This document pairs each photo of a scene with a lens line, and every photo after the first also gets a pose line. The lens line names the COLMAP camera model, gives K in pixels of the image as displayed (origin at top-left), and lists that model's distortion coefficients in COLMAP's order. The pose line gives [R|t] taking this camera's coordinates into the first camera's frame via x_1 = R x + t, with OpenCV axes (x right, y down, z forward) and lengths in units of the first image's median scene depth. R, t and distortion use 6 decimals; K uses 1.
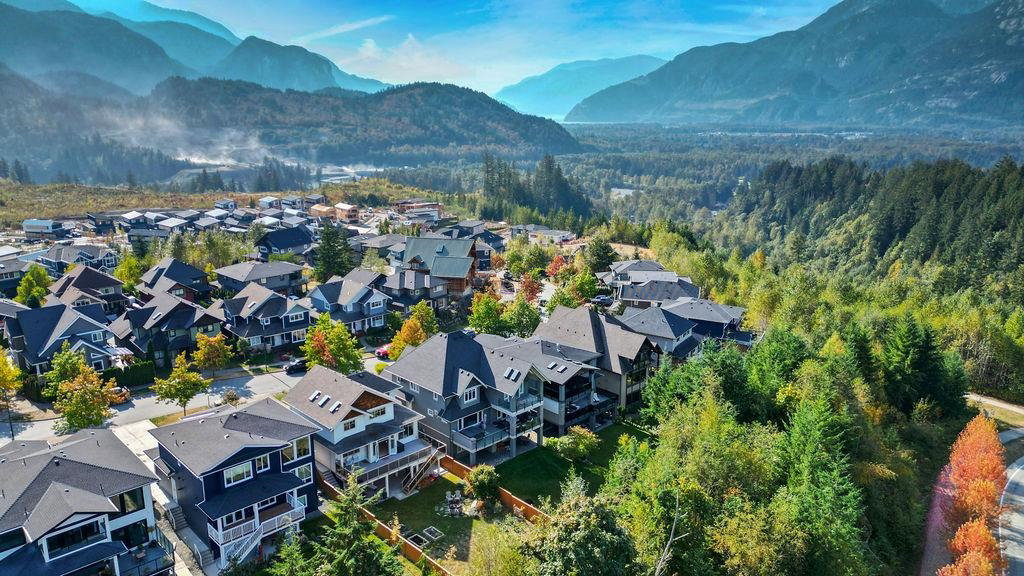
lens RADIAL K [[723.9, 0, 512.0], [0, 723.9, 288.0], [0, 0, 1]] dist [0.135770, -0.060640]
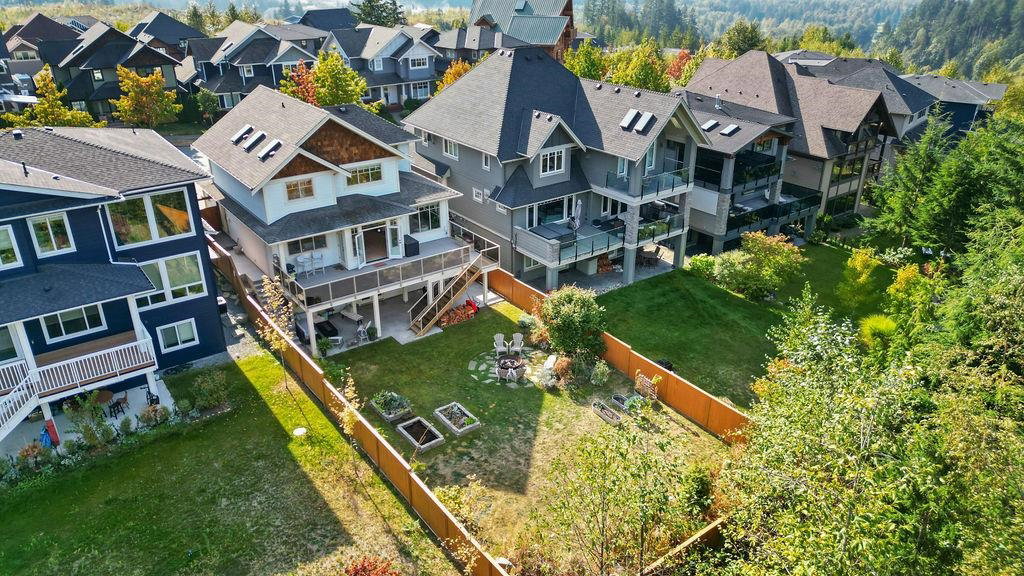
lens RADIAL K [[723.9, 0, 512.0], [0, 723.9, 288.0], [0, 0, 1]] dist [0.135770, -0.060640]
pose [[0.991674, 0.054845, -0.116506, -0.021054], [-0.032187, 0.981618, 0.188123, 0.141177], [0.124682, -0.182807, 0.975211, 0.483011]]
